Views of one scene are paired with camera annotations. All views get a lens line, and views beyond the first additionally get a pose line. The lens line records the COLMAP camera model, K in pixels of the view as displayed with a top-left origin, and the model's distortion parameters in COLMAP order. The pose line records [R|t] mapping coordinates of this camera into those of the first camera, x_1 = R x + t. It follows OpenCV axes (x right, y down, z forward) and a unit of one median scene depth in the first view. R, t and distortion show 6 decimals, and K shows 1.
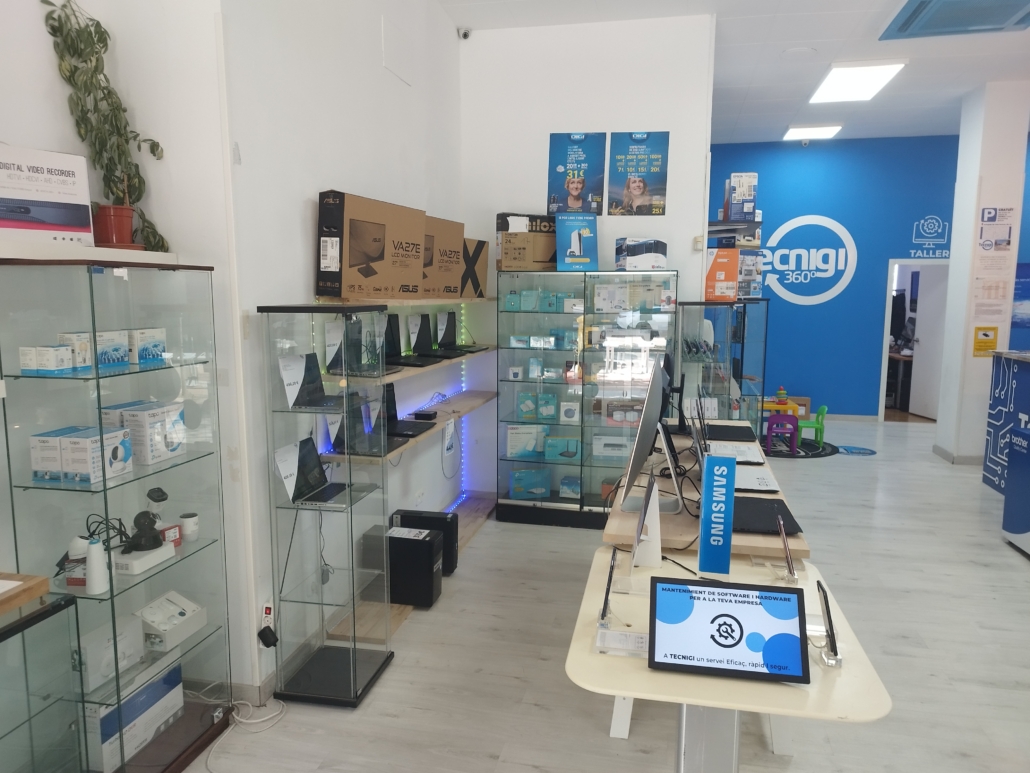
lens RADIAL K [[740.0, 0, 520.0], [0, 740.0, 385.6], [0, 0, 1]] dist [0.023948, -0.023017]
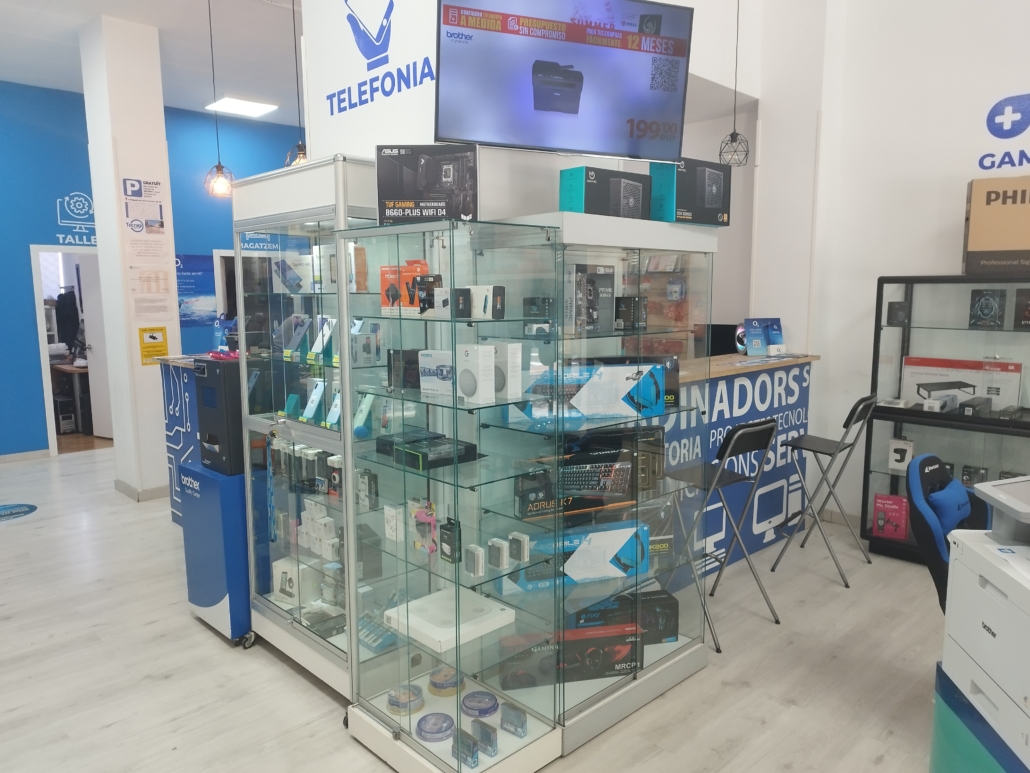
lens RADIAL K [[740.0, 0, 536.6], [0, 740.0, 396.0], [0, 0, 1]] dist [0.023948, -0.023017]
pose [[0.549147, -0.126225, 0.826139, 0.221645], [0.116641, 0.990429, 0.073793, -0.019826], [-0.827546, 0.055838, 0.558614, 0.254907]]
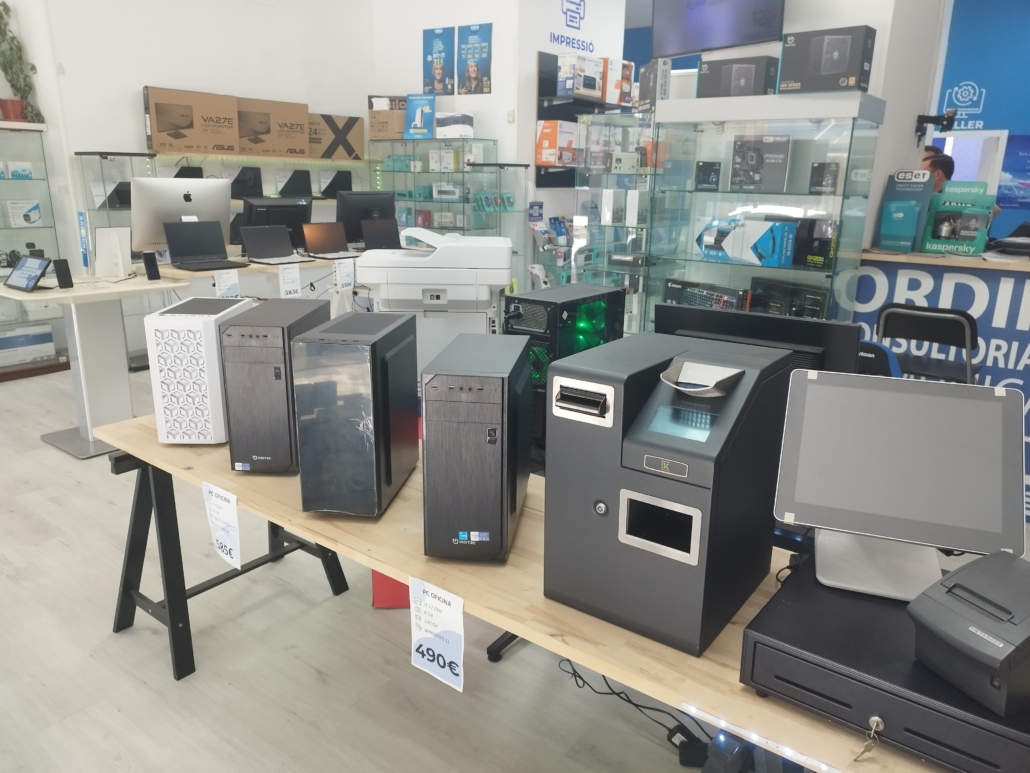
lens RADIAL K [[740.0, 0, 511.3], [0, 740.0, 382.8], [0, 0, 1]] dist [0.023948, -0.023017]
pose [[0.909132, 0.122460, -0.398097, 0.752658], [-0.065779, 0.986020, 0.153094, 0.056081], [0.411280, -0.112996, 0.904478, -0.170432]]
